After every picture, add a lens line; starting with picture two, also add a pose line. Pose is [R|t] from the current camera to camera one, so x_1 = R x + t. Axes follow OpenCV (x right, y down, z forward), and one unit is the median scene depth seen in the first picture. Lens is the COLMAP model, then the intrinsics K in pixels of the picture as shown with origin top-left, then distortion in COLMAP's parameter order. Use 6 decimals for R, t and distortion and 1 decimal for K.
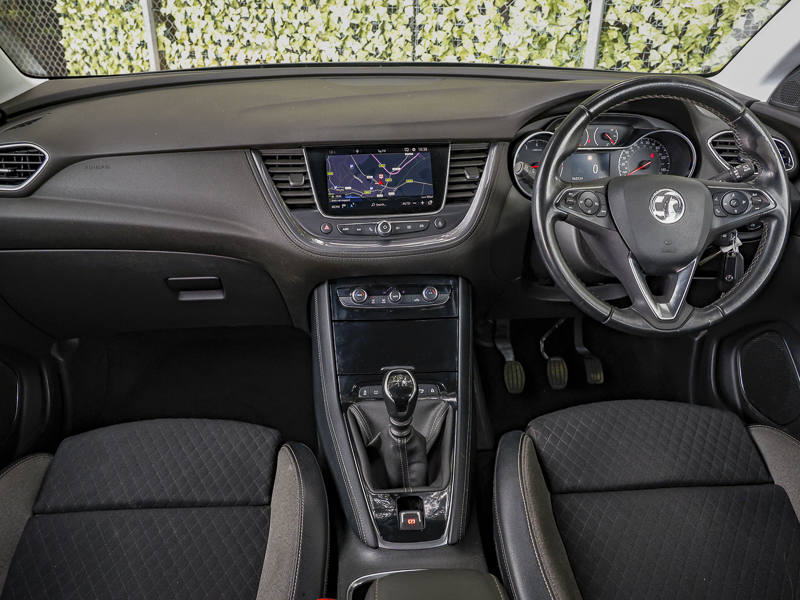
lens RADIAL K [[632.3, 0, 400.0], [0, 632.3, 300.0], [0, 0, 1]] dist [0.011167, 0.001385]
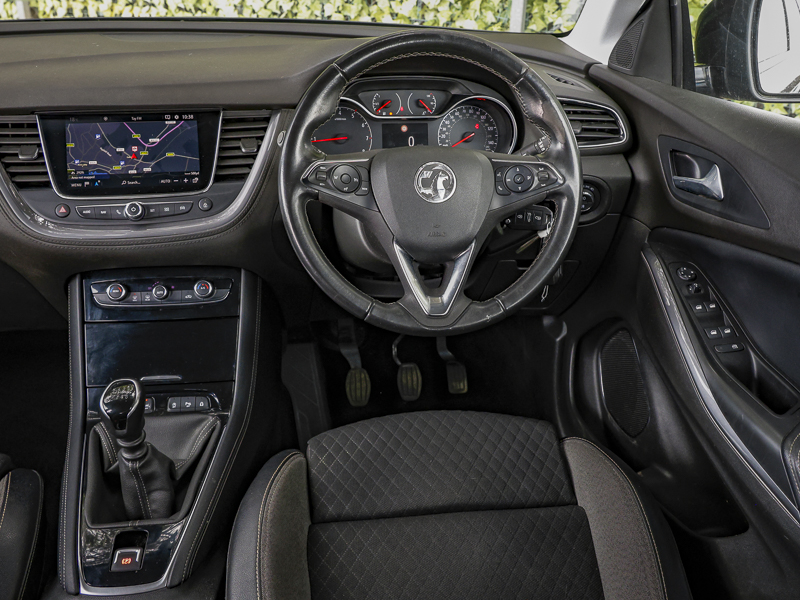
lens RADIAL K [[730.8, 0, 400.0], [0, 730.8, 300.0], [0, 0, 1]] dist [0.008017, 0.019626]
pose [[0.998947, -0.009343, 0.044910, 0.277749], [0.009447, 0.999953, -0.002101, 0.009893], [-0.044889, 0.002523, 0.998989, 0.016672]]
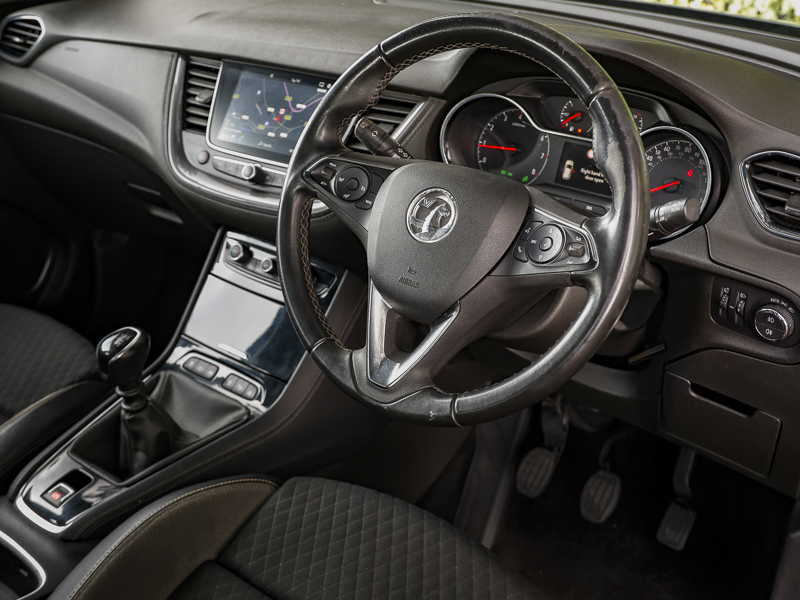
lens RADIAL K [[852.2, 0, 400.0], [0, 852.2, 300.0], [0, 0, 1]] dist [0.002770, 0.012972]
pose [[0.754483, 0.305980, -0.580631, 0.773855], [-0.320637, 0.943758, 0.080697, -0.107735], [0.572667, 0.125287, 0.810158, 0.257206]]
